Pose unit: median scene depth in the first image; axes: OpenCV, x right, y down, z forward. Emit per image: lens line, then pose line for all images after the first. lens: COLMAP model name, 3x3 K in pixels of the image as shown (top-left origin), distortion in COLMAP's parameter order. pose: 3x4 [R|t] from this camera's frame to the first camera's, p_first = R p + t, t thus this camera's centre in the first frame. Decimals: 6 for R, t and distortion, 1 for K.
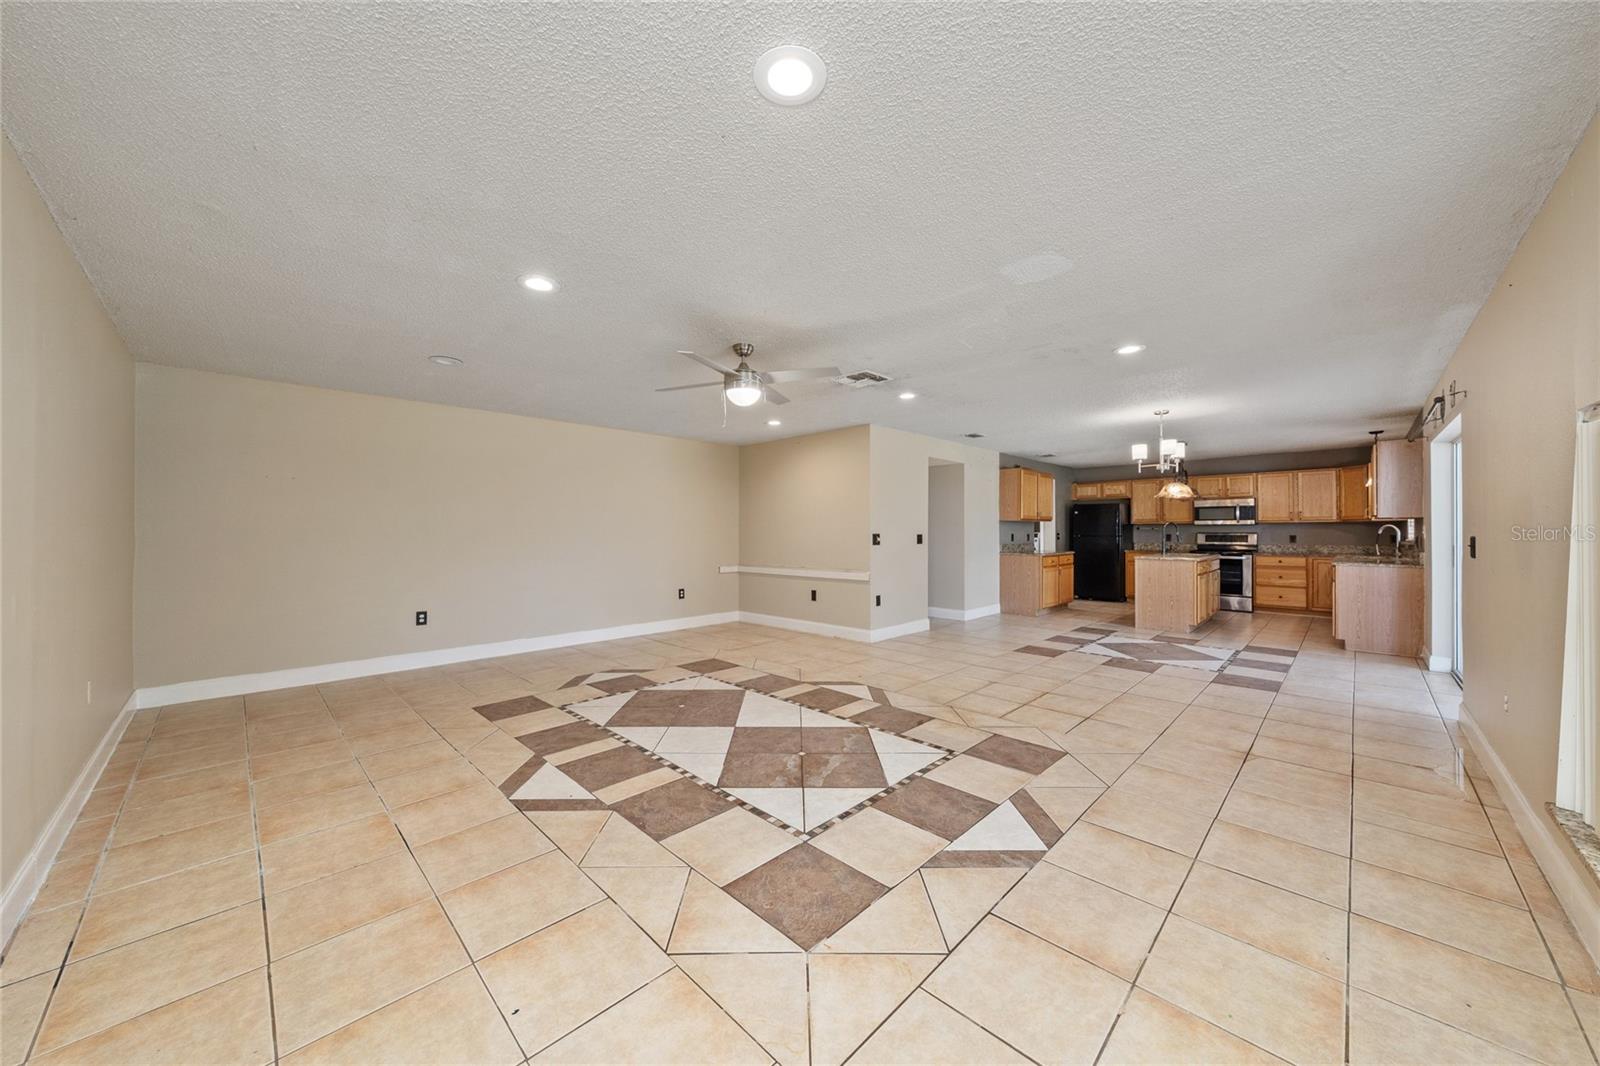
lens RADIAL K [[559.5, 0, 800.0], [0, 559.5, 533.0], [0, 0, 1]] dist [0.000594, 0.000057]
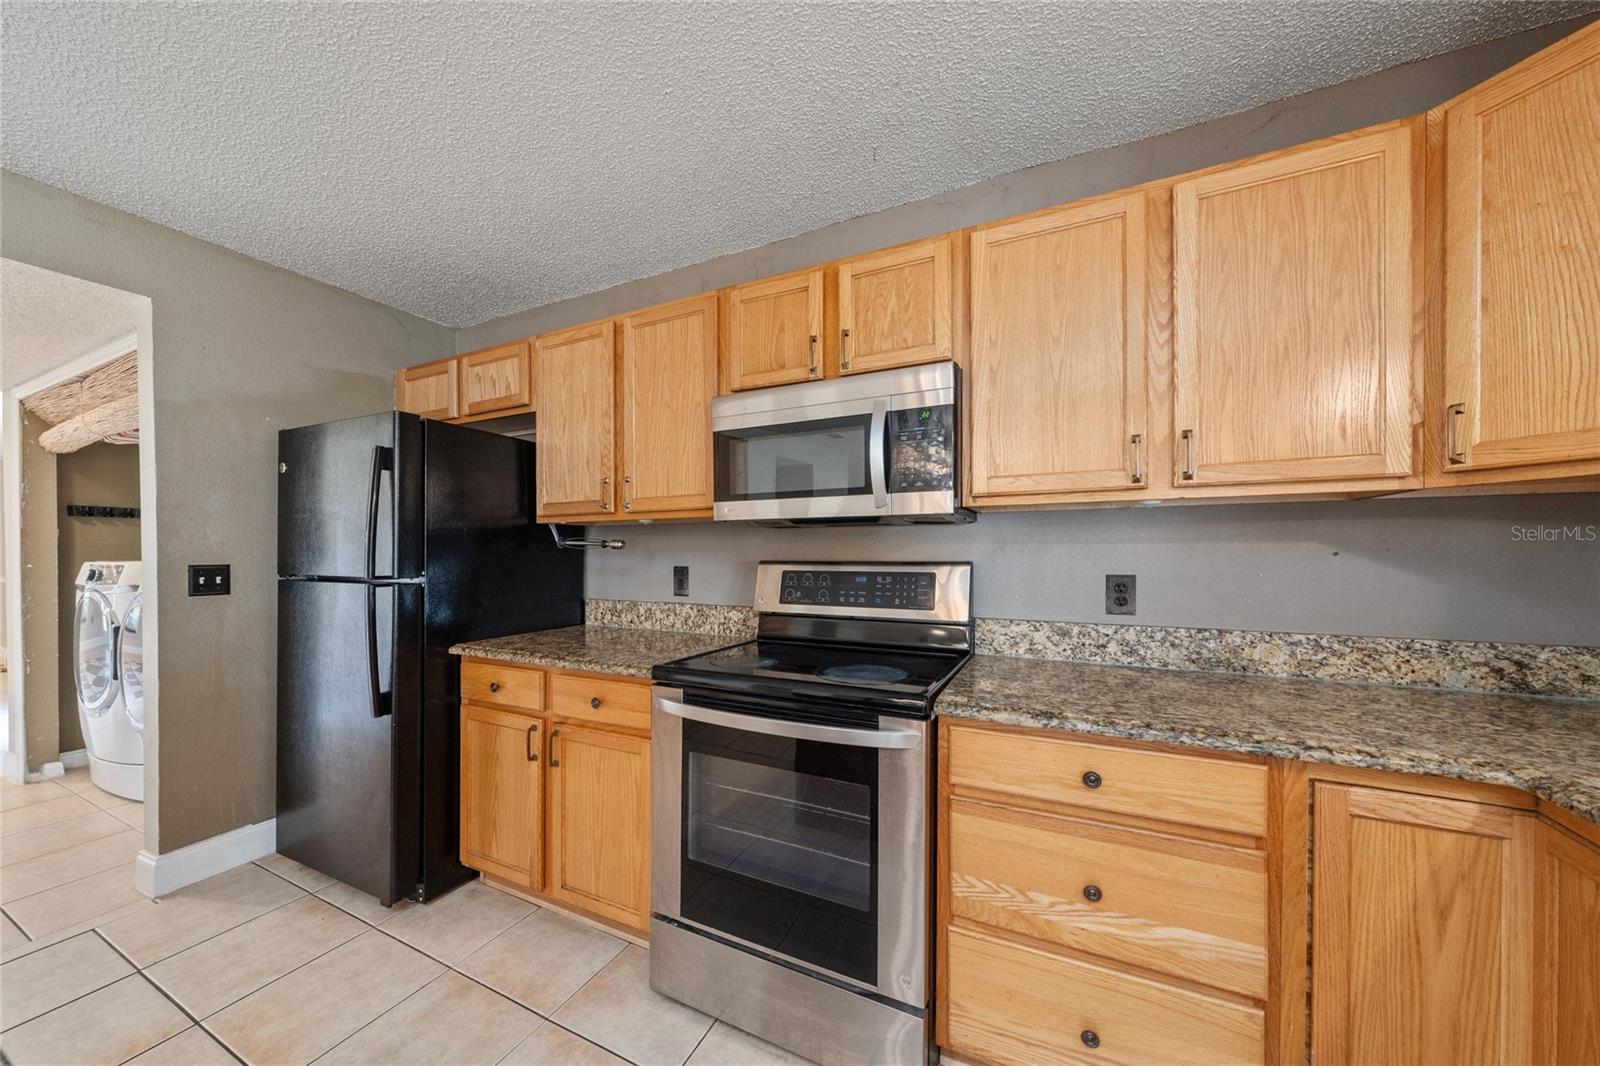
lens RADIAL K [[546.3, 0, 804.7], [0, 546.3, 555.0], [0, 0, 1]] dist [0.001335, 0.000054]
pose [[0.945111, -0.003385, 0.326732, 0.713489], [0.003360, 0.999994, 0.000640, -0.003254], [-0.326732, 0.000493, 0.945117, 0.855120]]
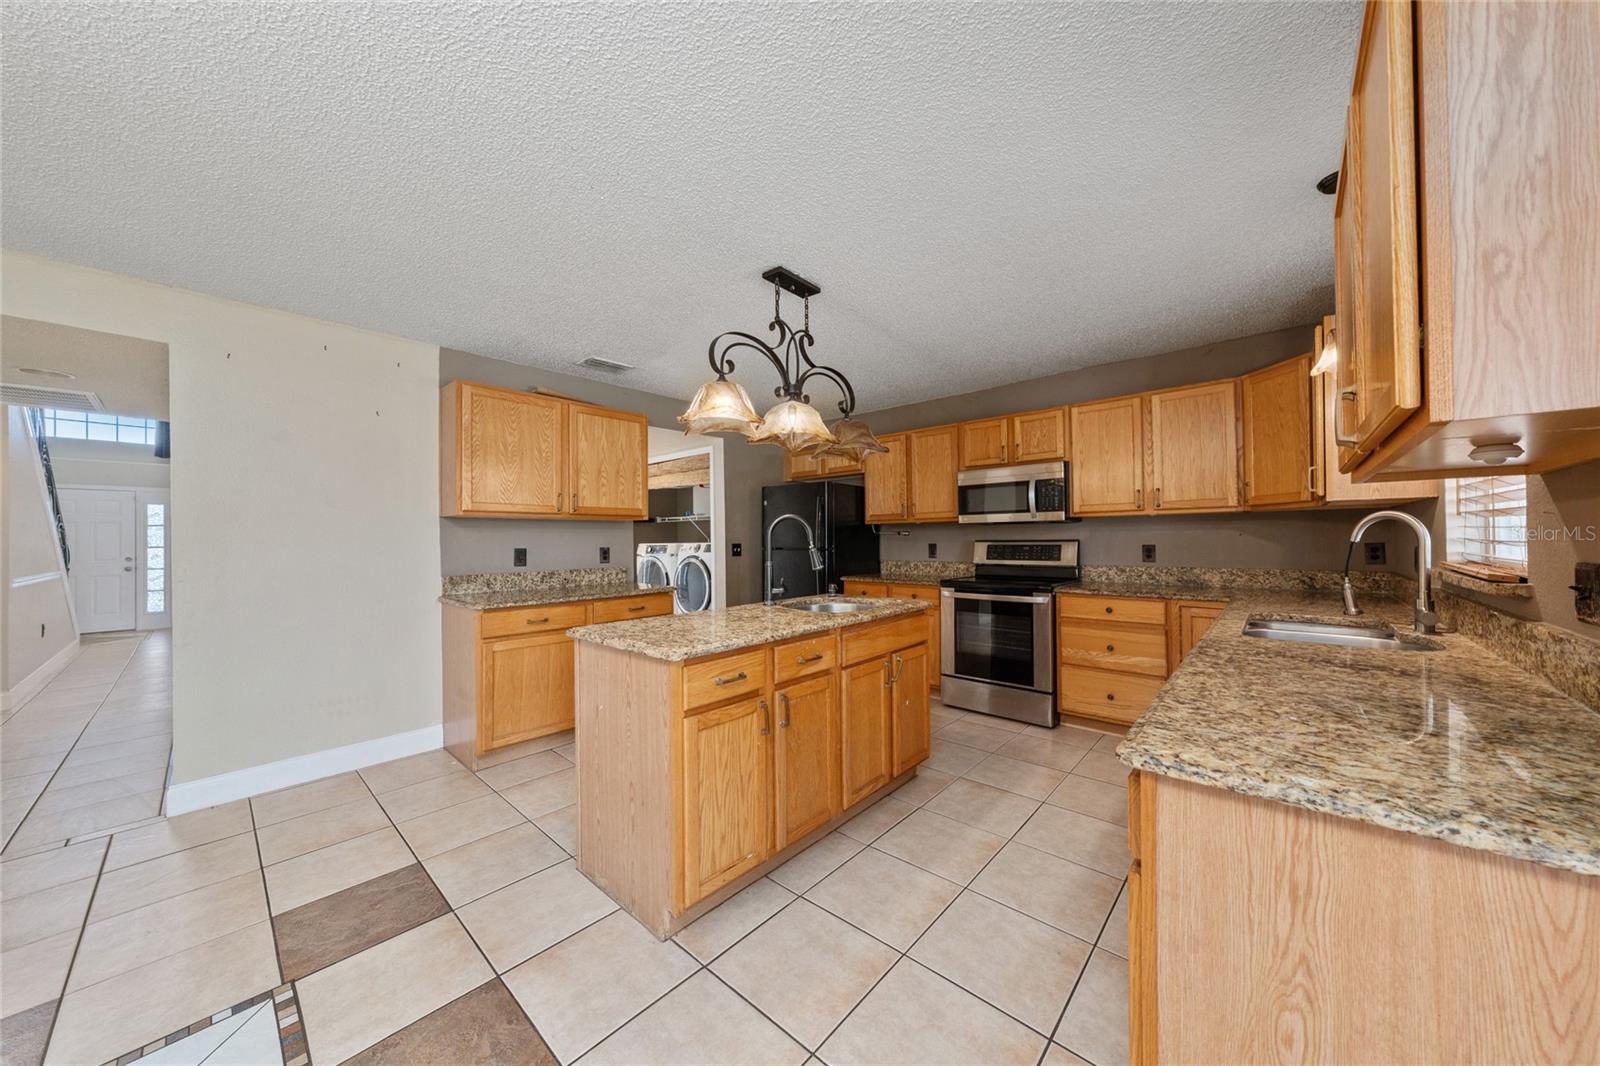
lens RADIAL K [[545.2, 0, 804.4], [0, 545.2, 531.4], [0, 0, 1]] dist [0.012758, 0.000044]
pose [[0.998807, -0.009967, 0.047809, 0.587185], [0.010788, 0.999798, -0.016938, -0.002052], [-0.047631, 0.017433, 0.998713, 0.580552]]
